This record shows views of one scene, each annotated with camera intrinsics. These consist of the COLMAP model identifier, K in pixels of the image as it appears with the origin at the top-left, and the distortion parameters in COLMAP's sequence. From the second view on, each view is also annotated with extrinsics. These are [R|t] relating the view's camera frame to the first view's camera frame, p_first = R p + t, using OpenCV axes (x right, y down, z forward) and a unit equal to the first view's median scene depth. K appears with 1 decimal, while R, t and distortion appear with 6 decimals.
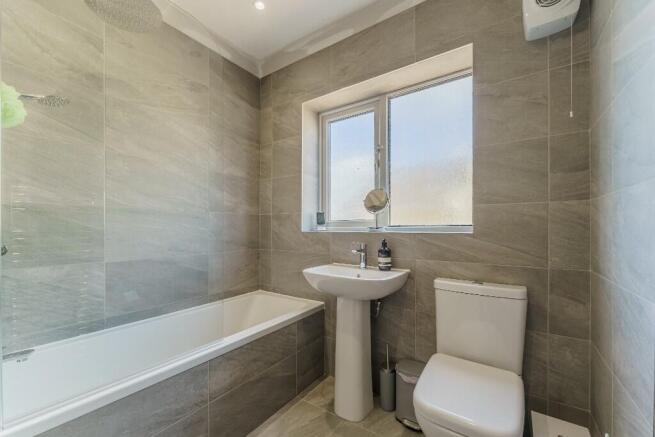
lens RADIAL K [[265.7, 0, 326.9], [0, 265.7, 221.0], [0, 0, 1]] dist [0.002458, 0.000500]
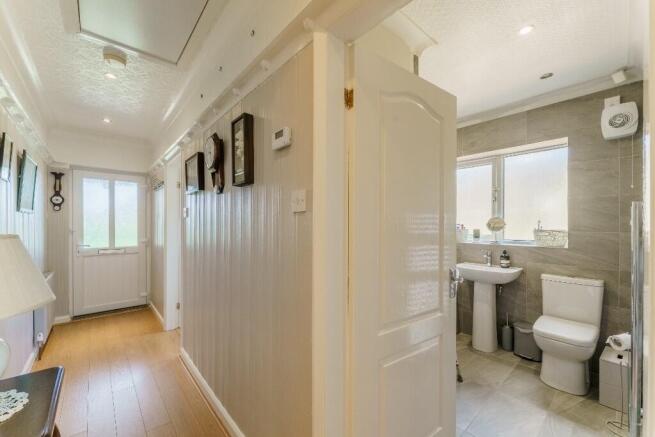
lens RADIAL K [[265.7, 0, 326.9], [0, 265.7, 221.0], [0, 0, 1]] dist [0.002458, 0.000500]
pose [[0.972325, 0.003147, -0.233612, -0.503300], [-0.002476, 0.999992, 0.003164, -0.117720], [0.233620, -0.002498, 0.972325, -0.927351]]
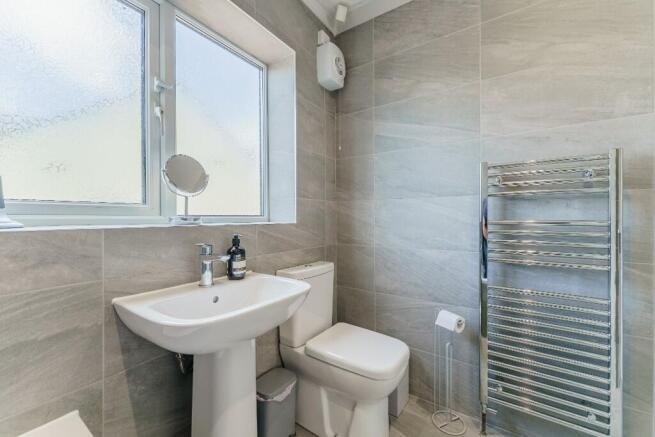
lens RADIAL K [[265.7, 0, 326.9], [0, 265.7, 221.0], [0, 0, 1]] dist [0.002458, 0.000500]
pose [[-0.013248, 0.005925, 0.999895, -0.504661], [0.005000, 0.999970, -0.005860, 0.040462], [-0.999900, 0.004922, -0.013277, 0.802151]]
